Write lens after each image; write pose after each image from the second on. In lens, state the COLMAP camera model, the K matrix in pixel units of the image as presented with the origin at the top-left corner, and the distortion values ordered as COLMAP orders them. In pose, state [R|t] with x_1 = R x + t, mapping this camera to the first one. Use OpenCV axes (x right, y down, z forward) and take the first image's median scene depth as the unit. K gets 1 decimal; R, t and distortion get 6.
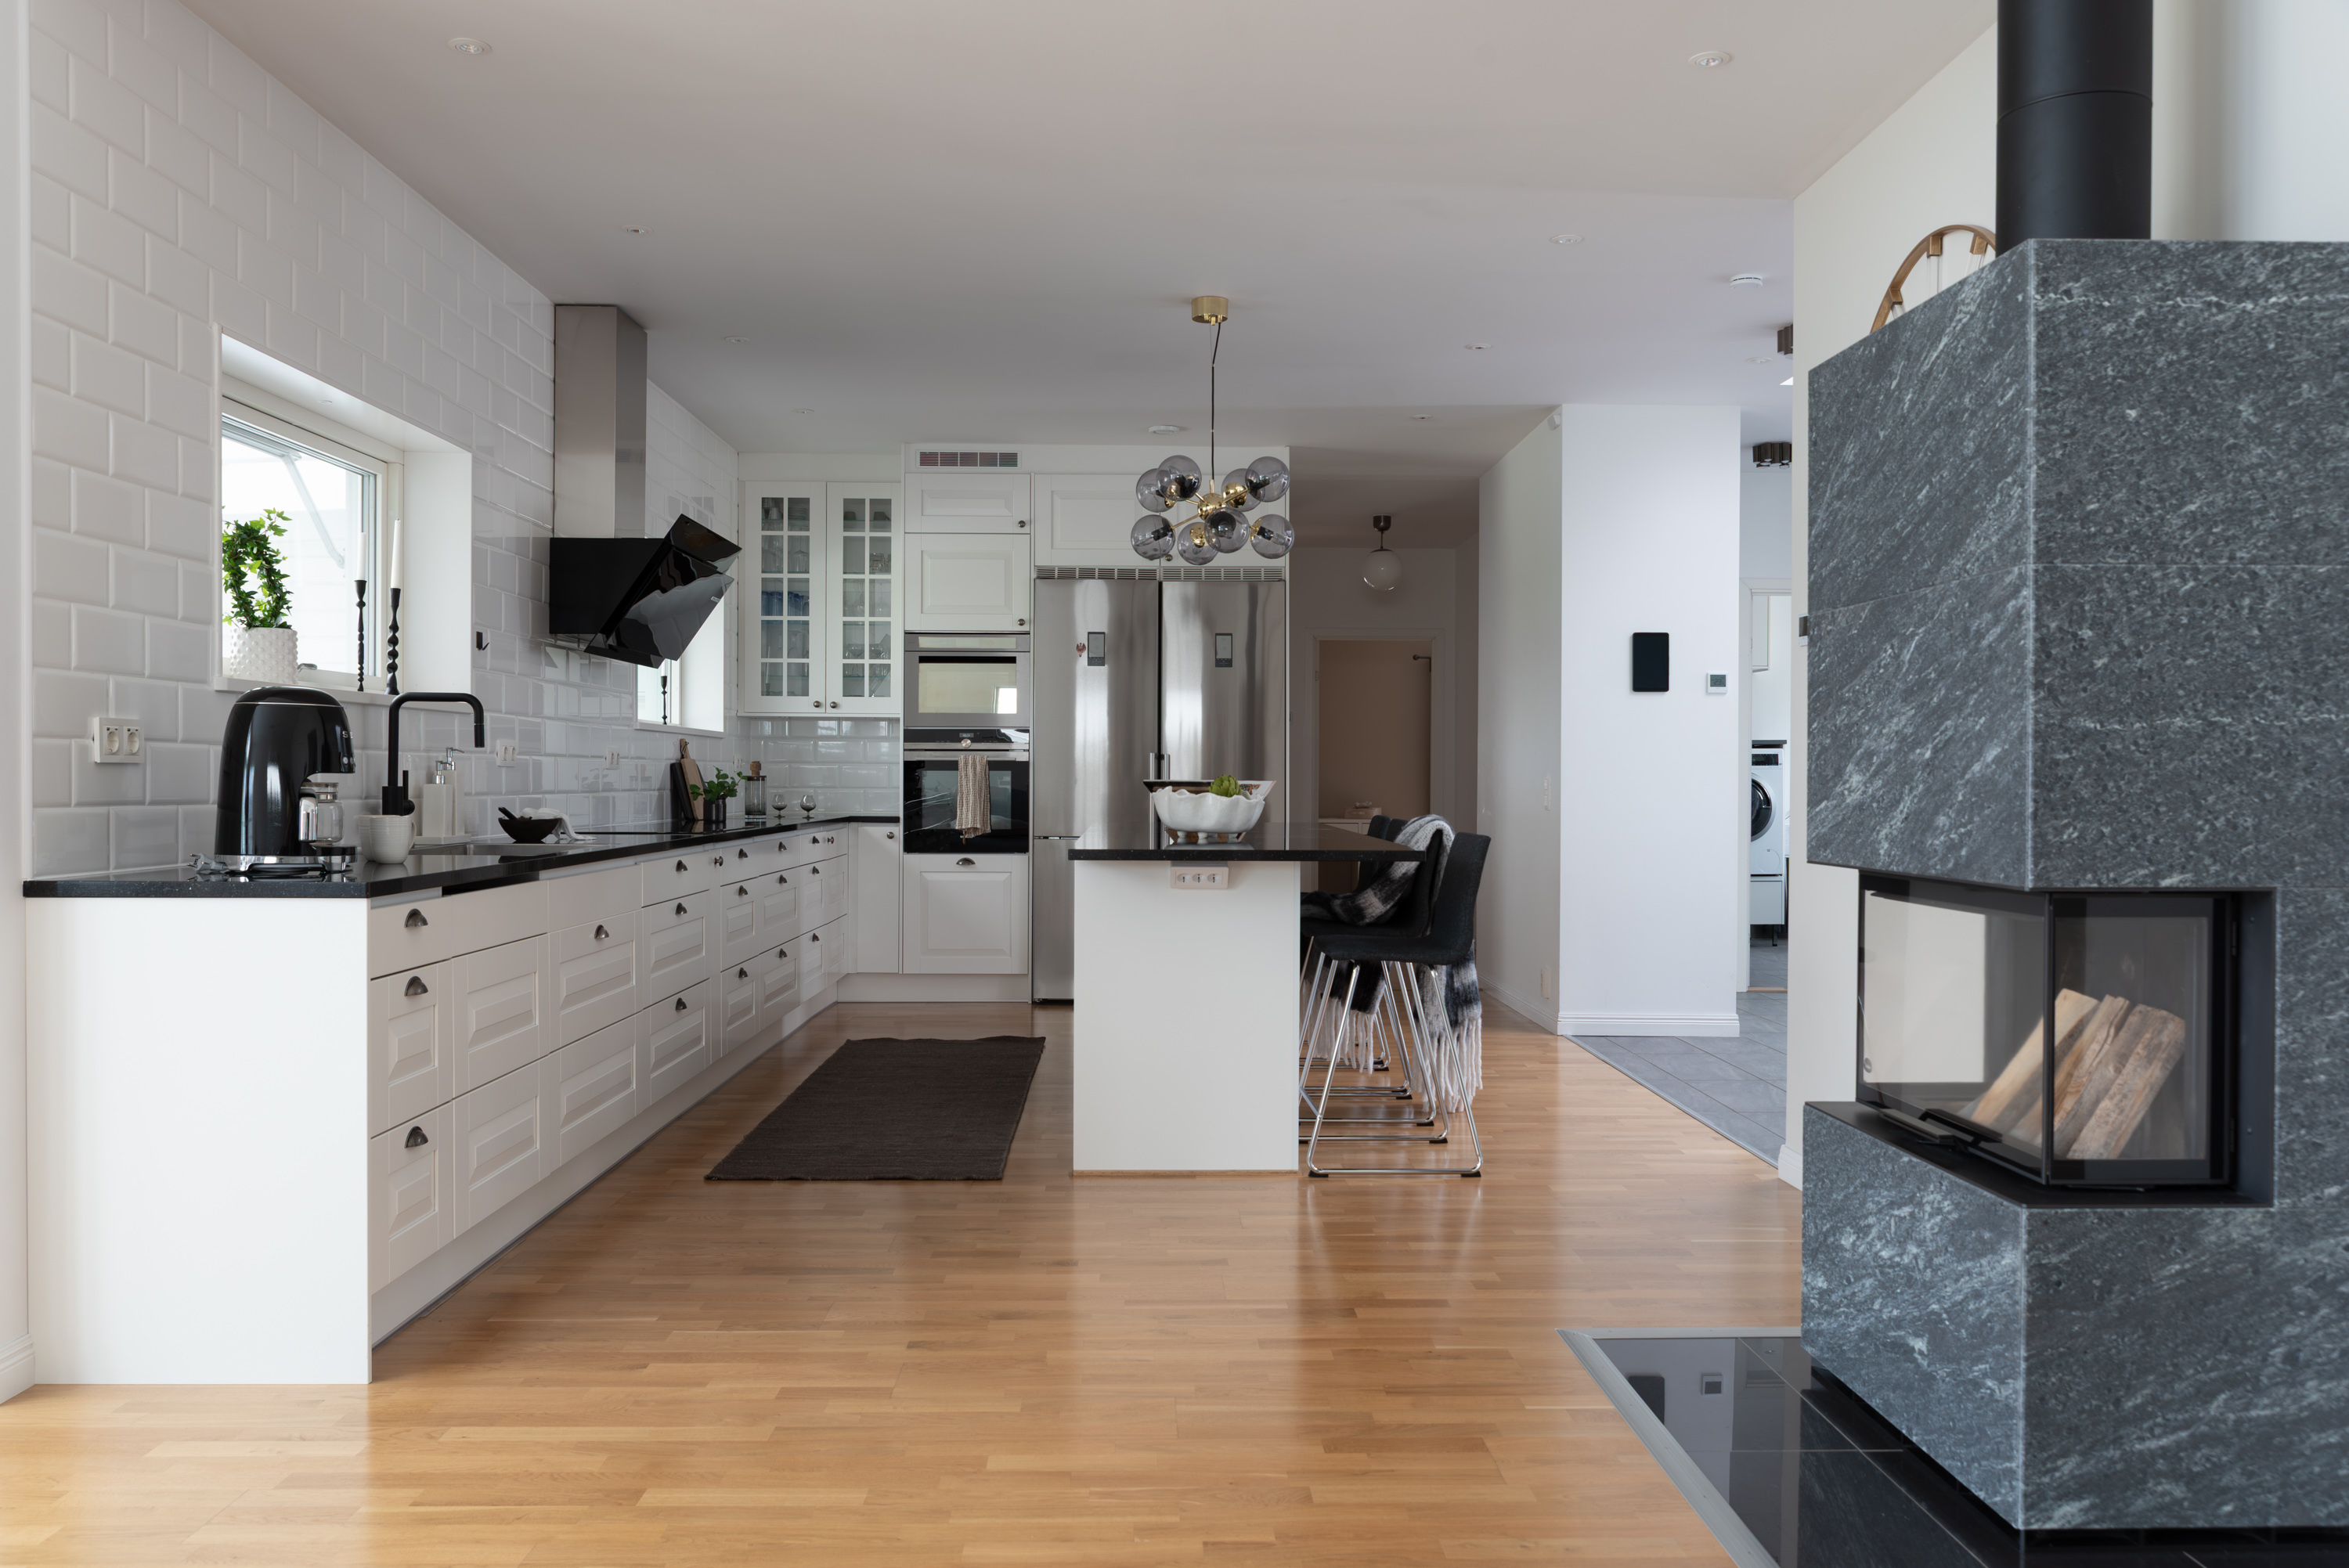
lens RADIAL K [[1796.9, 0, 1171.1], [0, 1796.9, 795.5], [0, 0, 1]] dist [-0.008774, -0.008263]
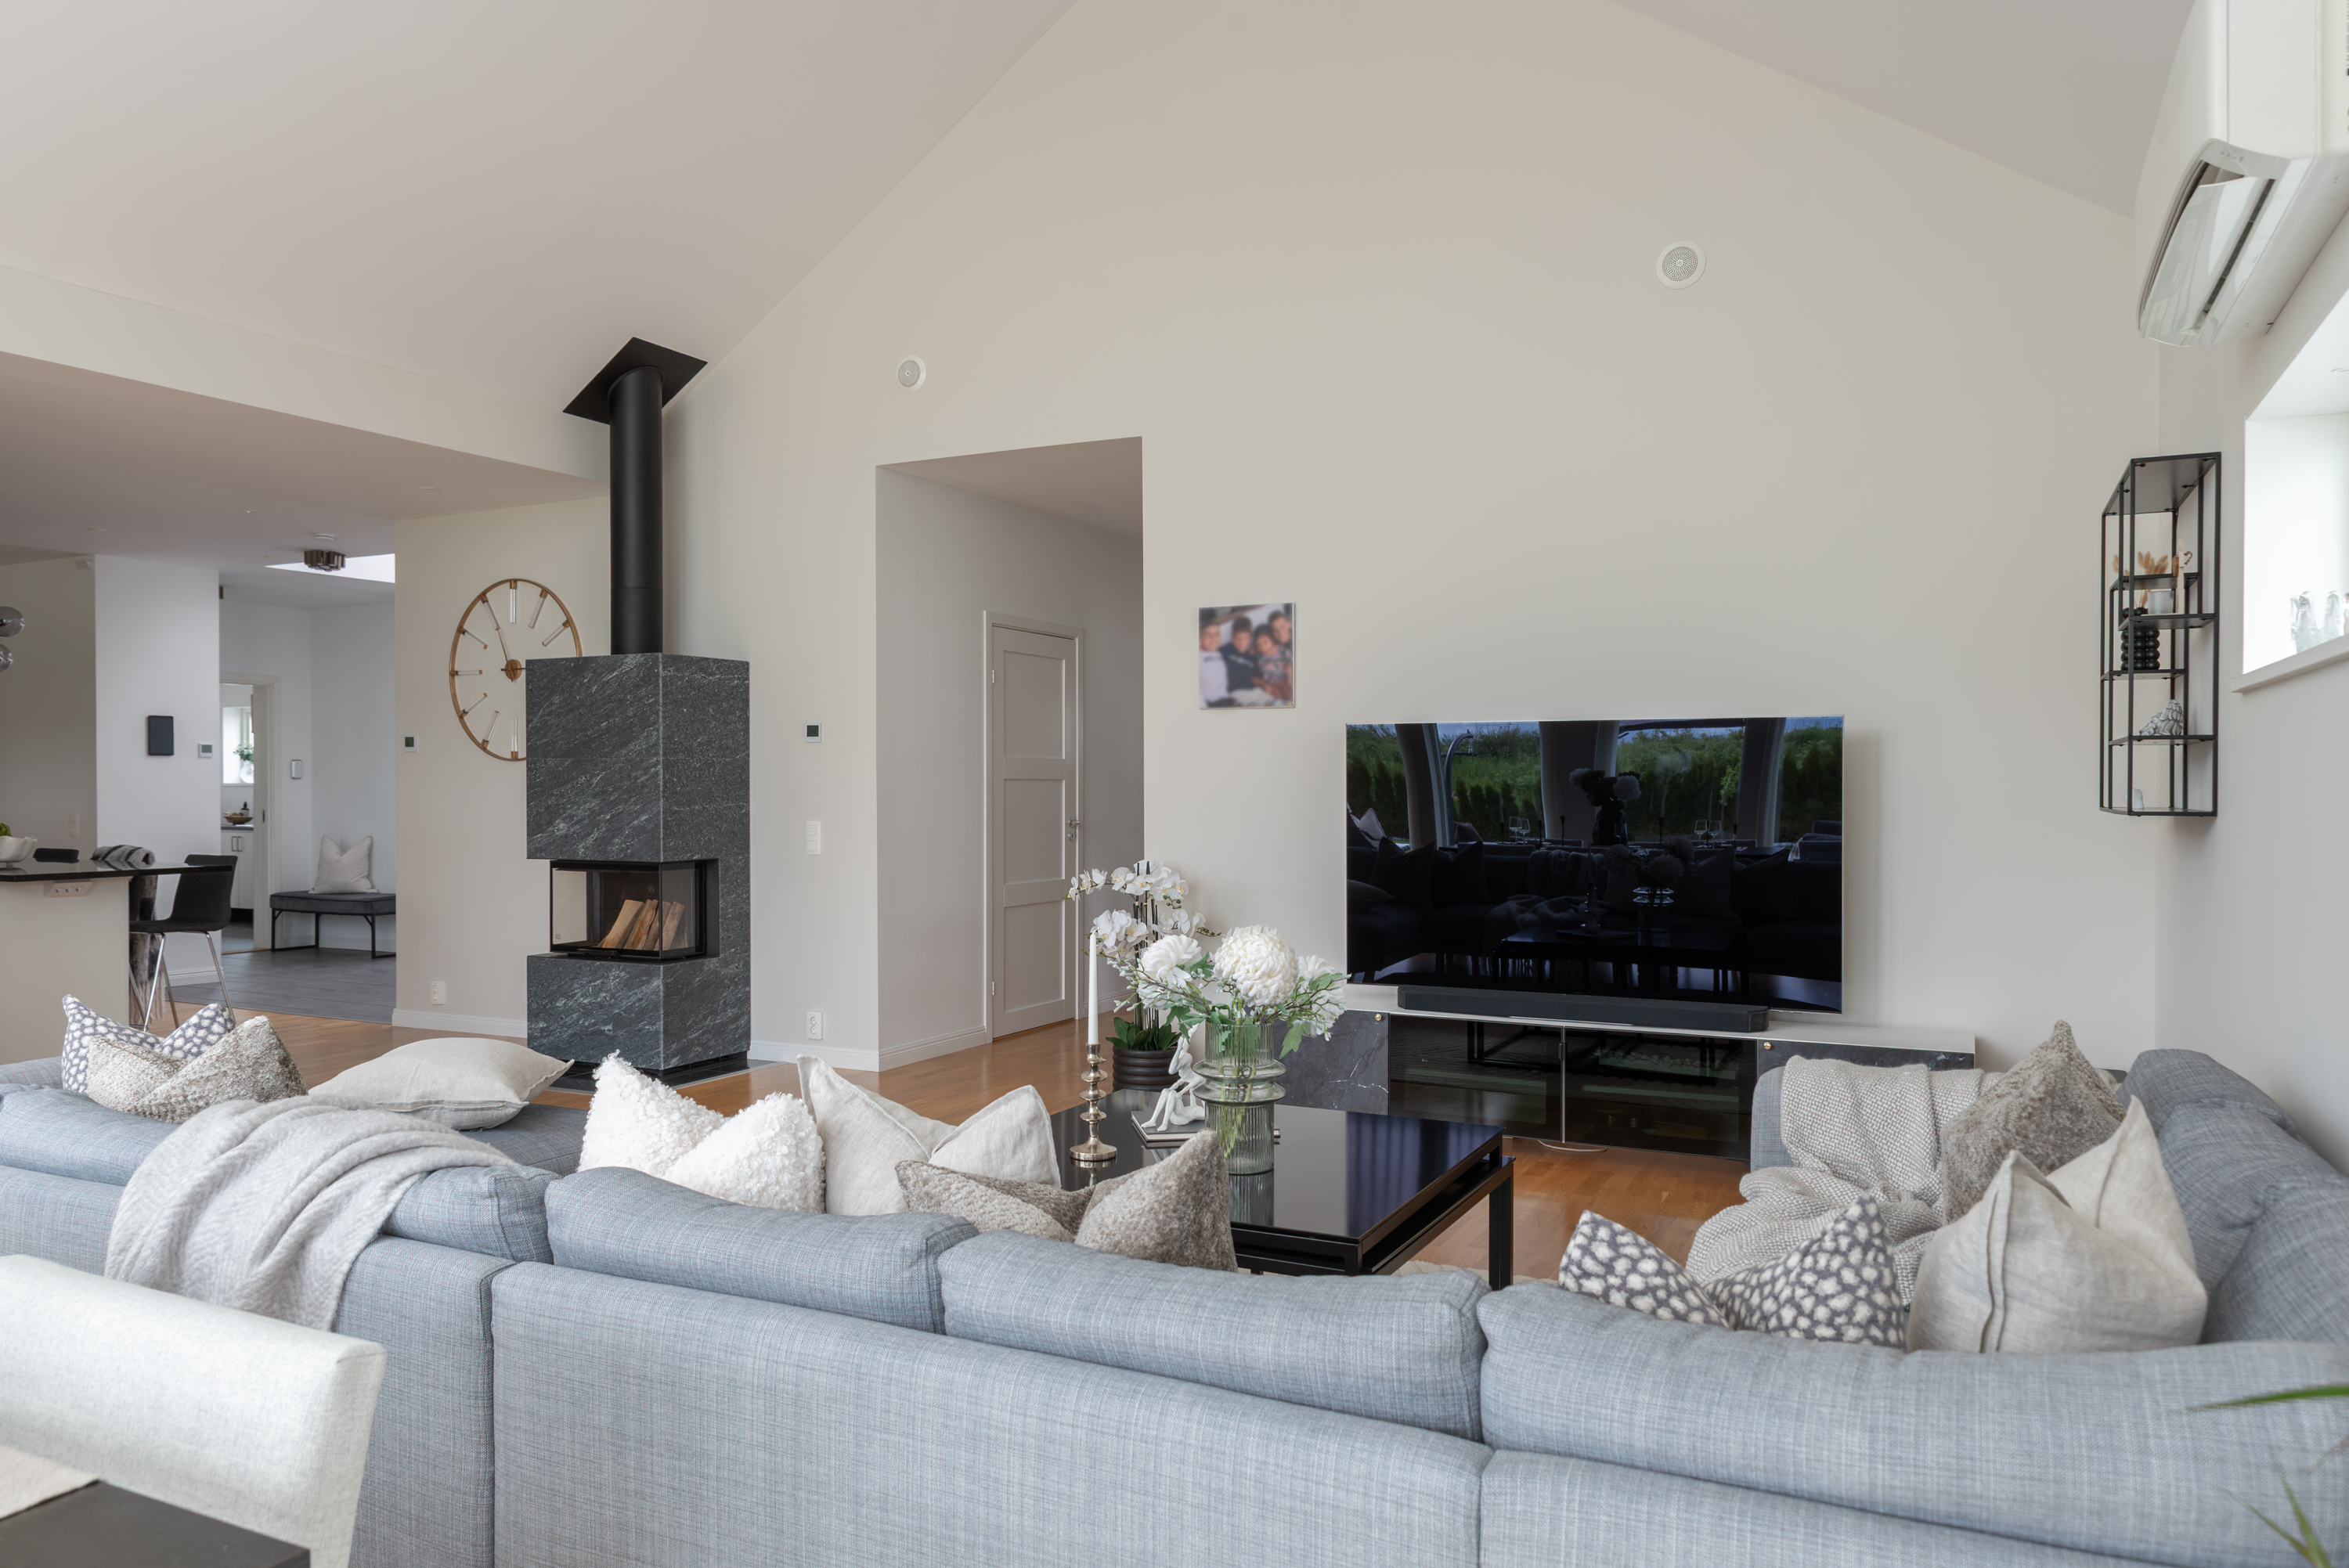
lens RADIAL K [[1585.8, 0, 1167.2], [0, 1585.8, 786.9], [0, 0, 1]] dist [-0.000375, -0.007266]
pose [[0.465466, -0.007312, 0.885036, -0.546649], [0.013220, 0.999912, 0.001309, -0.024715], [-0.884967, 0.011091, 0.465521, -0.373282]]
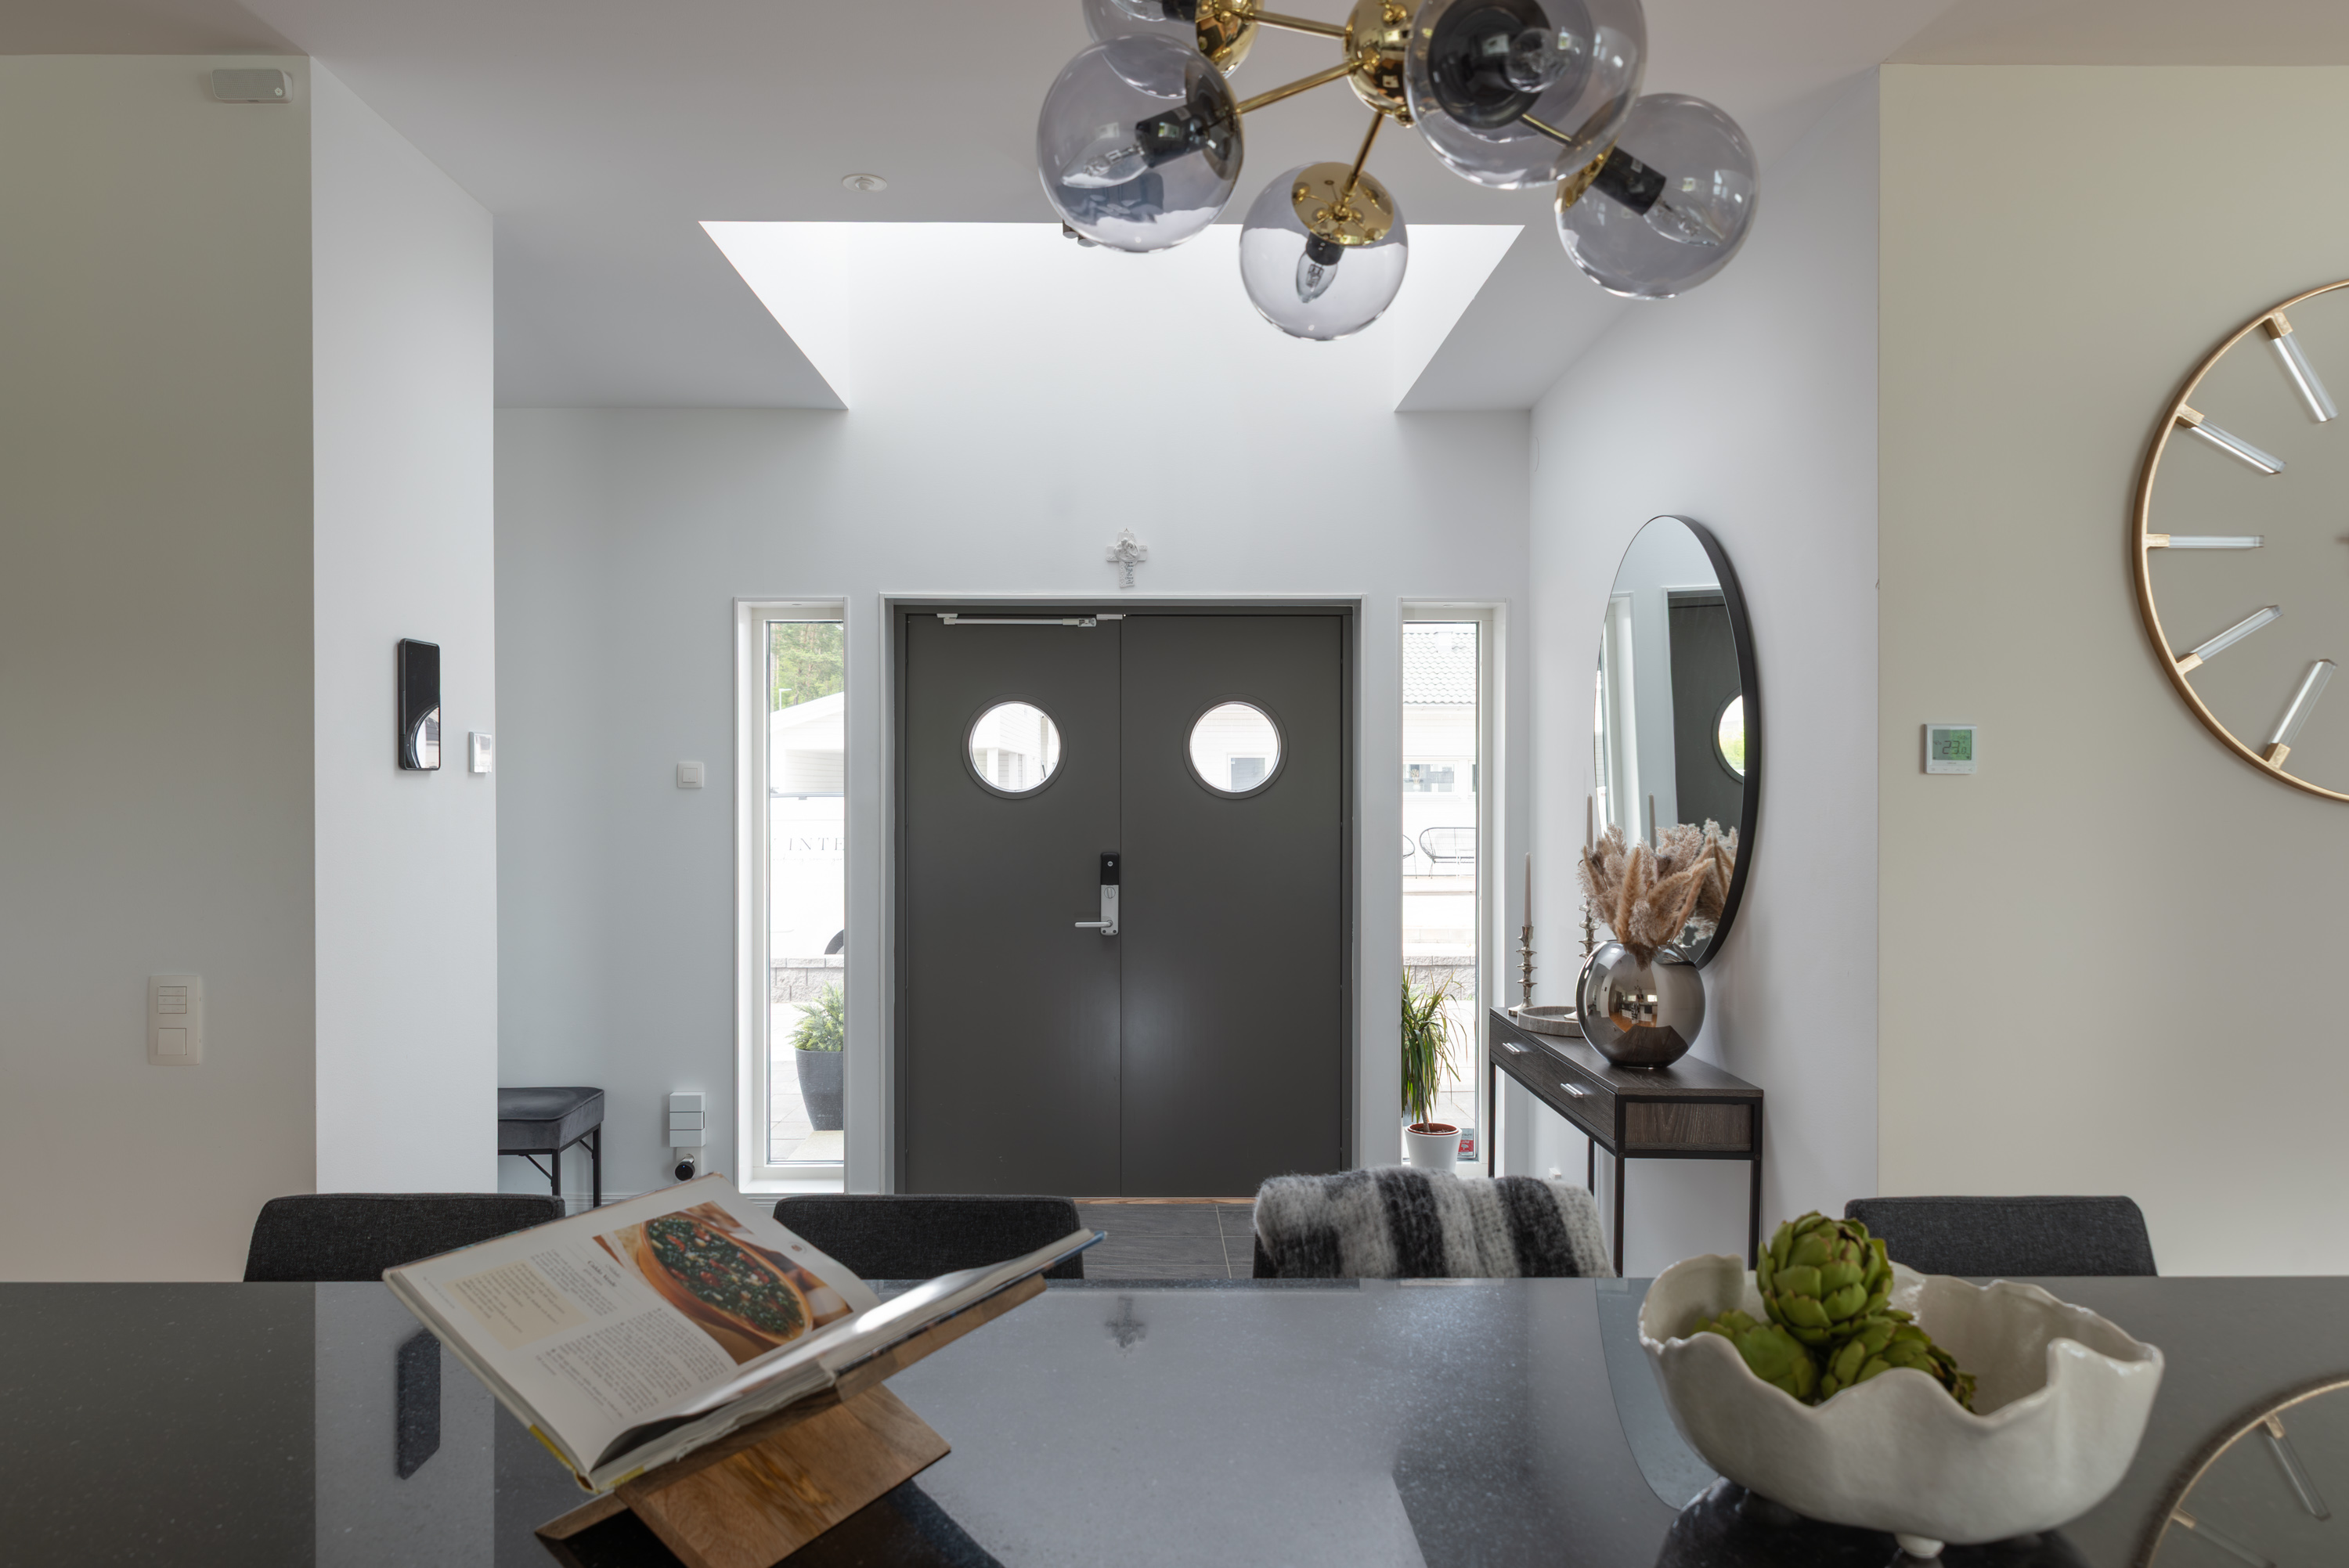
lens RADIAL K [[1585.8, 0, 1167.2], [0, 1585.8, 786.9], [0, 0, 1]] dist [-0.000375, -0.007266]
pose [[0.014226, -0.009894, 0.999850, -0.150846], [0.010634, 0.999896, 0.009743, -0.060345], [-0.999842, 0.010494, 0.014330, 0.868830]]
